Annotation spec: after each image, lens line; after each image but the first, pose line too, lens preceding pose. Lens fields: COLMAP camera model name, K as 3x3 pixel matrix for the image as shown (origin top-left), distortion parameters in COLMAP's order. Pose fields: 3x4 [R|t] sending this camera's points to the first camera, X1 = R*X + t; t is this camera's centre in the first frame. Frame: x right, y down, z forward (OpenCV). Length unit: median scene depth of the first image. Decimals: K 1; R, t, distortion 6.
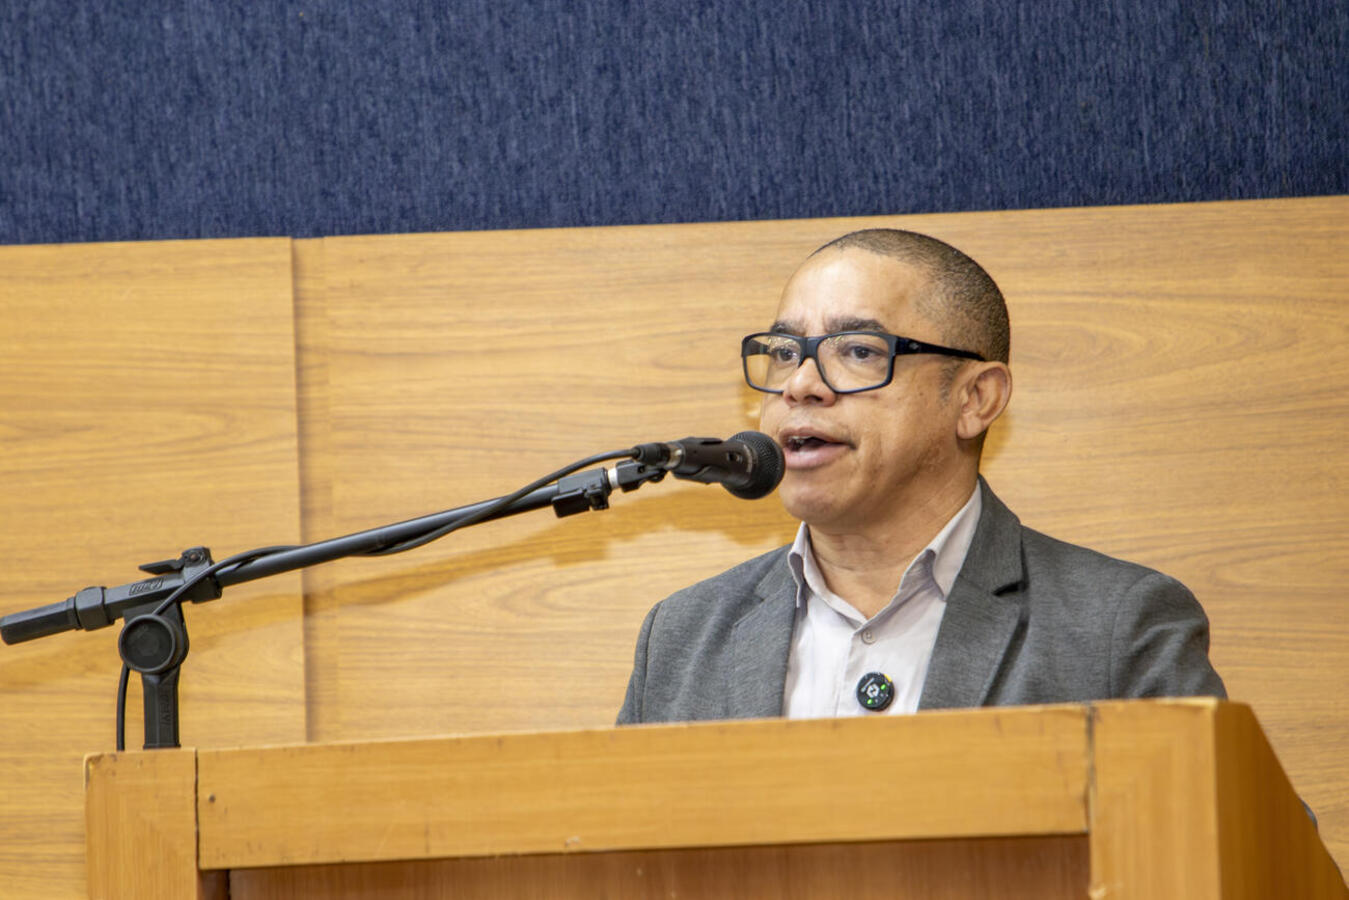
lens RADIAL K [[5991.7, 0, 649.1], [0, 5991.7, 438.4], [0, 0, 1]] dist [0.612527, 0.000000]
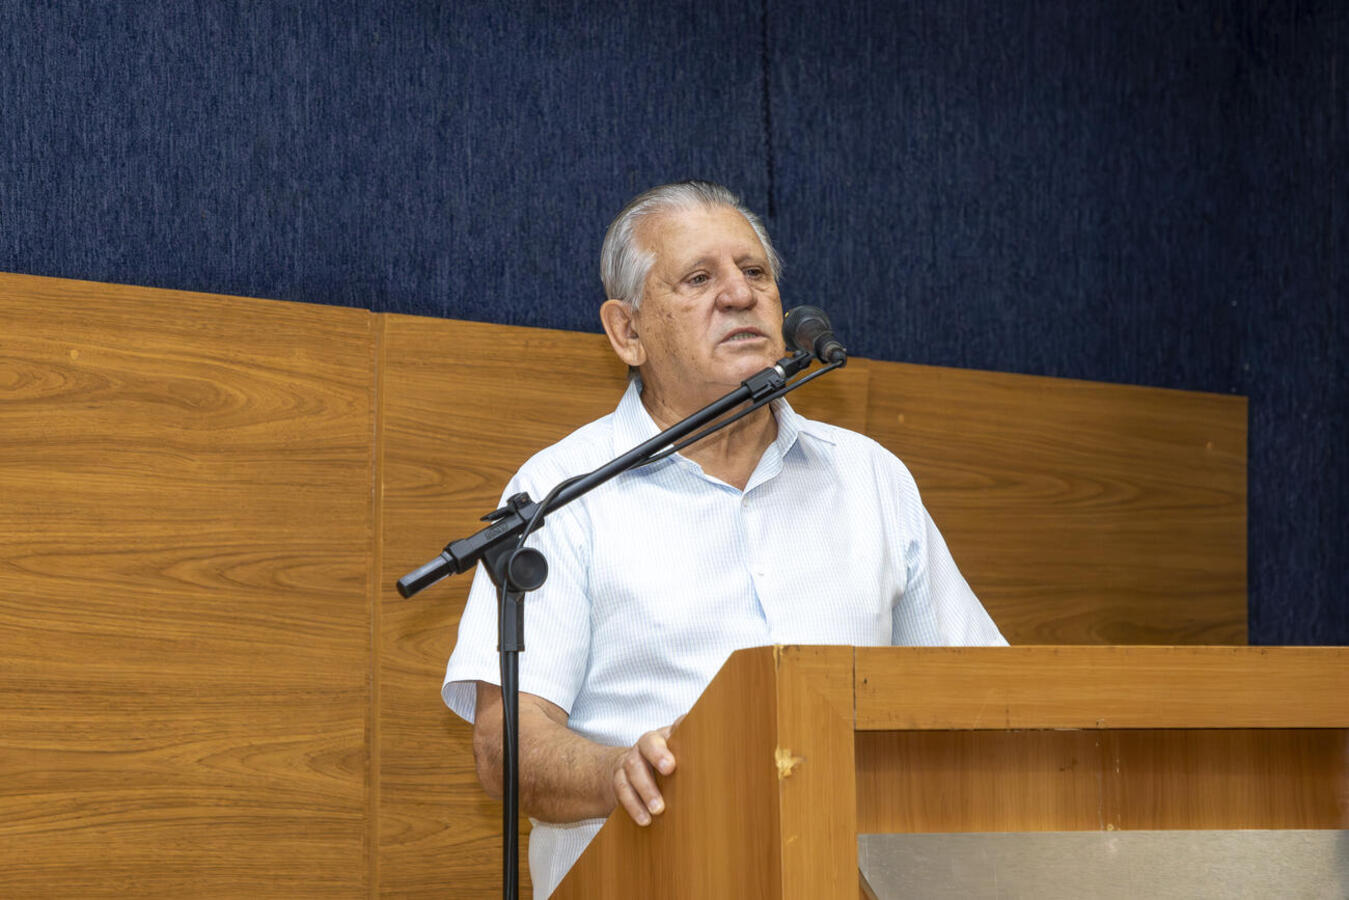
lens RADIAL K [[5273.1, 0, 670.9], [0, 5273.1, 459.8], [0, 0, 1]] dist [0.475938, 0.000000]
pose [[0.624957, 0.084581, 0.776063, -0.767240], [-0.062032, 0.996350, -0.058636, 0.060236], [-0.778190, -0.011495, 0.627923, 0.187384]]
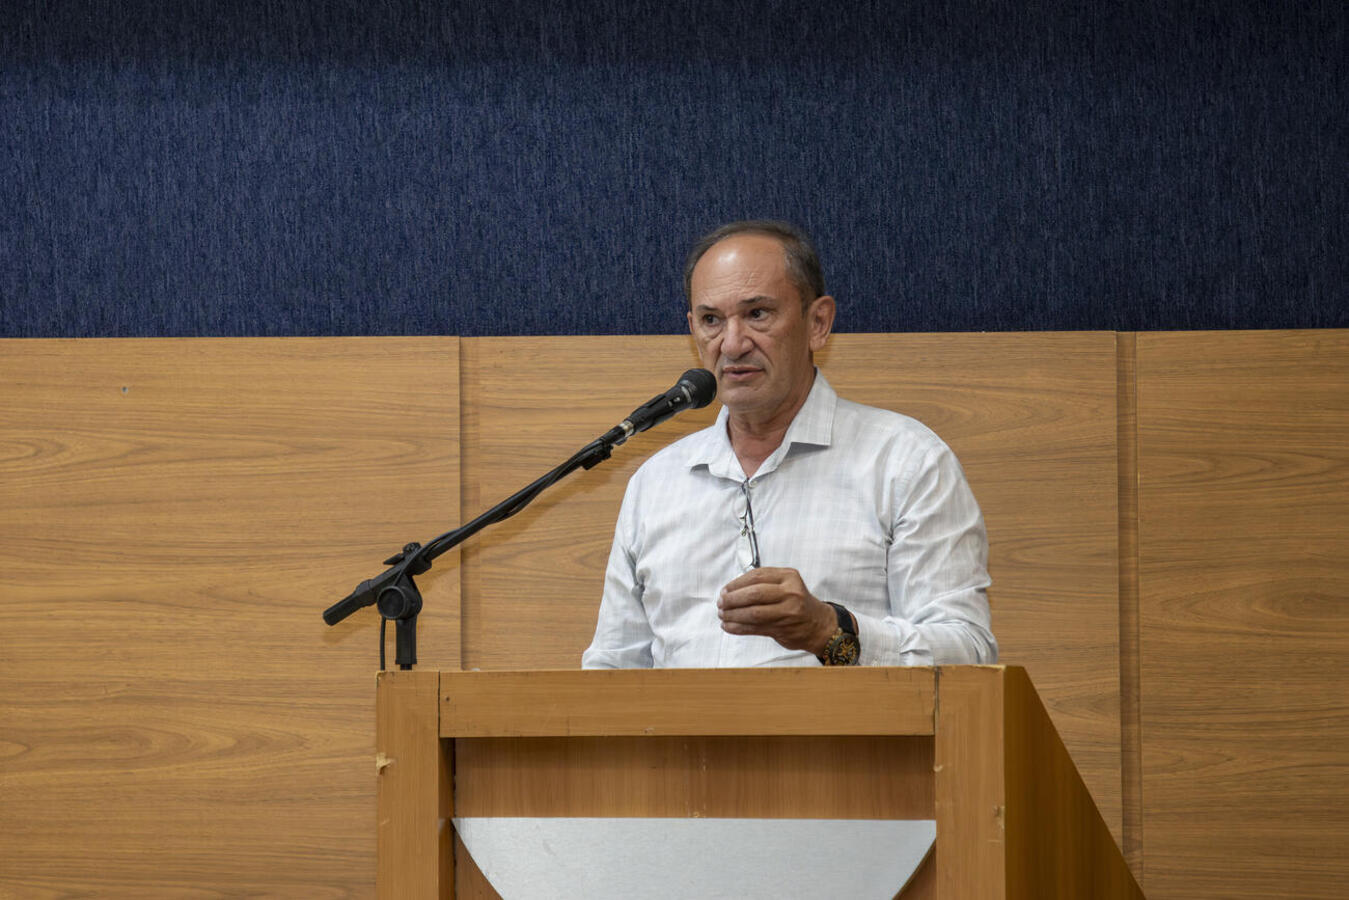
lens RADIAL K [[4597.4, 0, 675.4], [0, 4597.4, 438.1], [0, 0, 1]] dist [0.320405, 0.000000]
pose [[0.999390, 0.028533, 0.020161, -0.024829], [-0.029053, 0.999240, 0.025981, -0.040076], [-0.019405, -0.026551, 0.999459, -0.268875]]
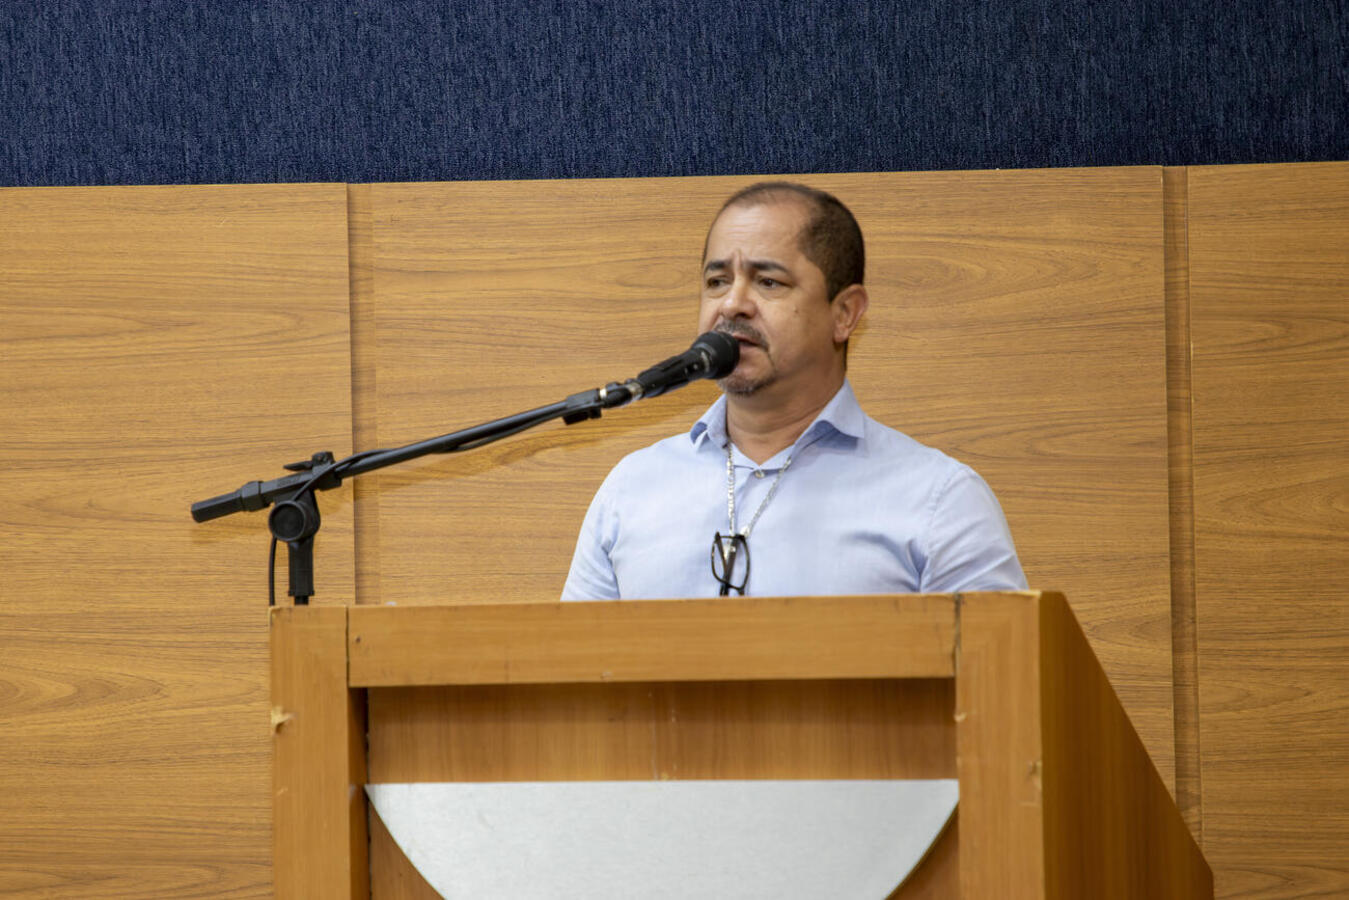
lens RADIAL K [[5991.7, 0, 672.9], [0, 5991.7, 452.9], [0, 0, 1]] dist [0.612527, 0.000000]
pose [[0.999113, 0.014647, 0.039472, -0.039105], [-0.016897, 0.998214, 0.057297, -0.051174], [-0.038562, -0.057914, 0.997577, -0.333824]]
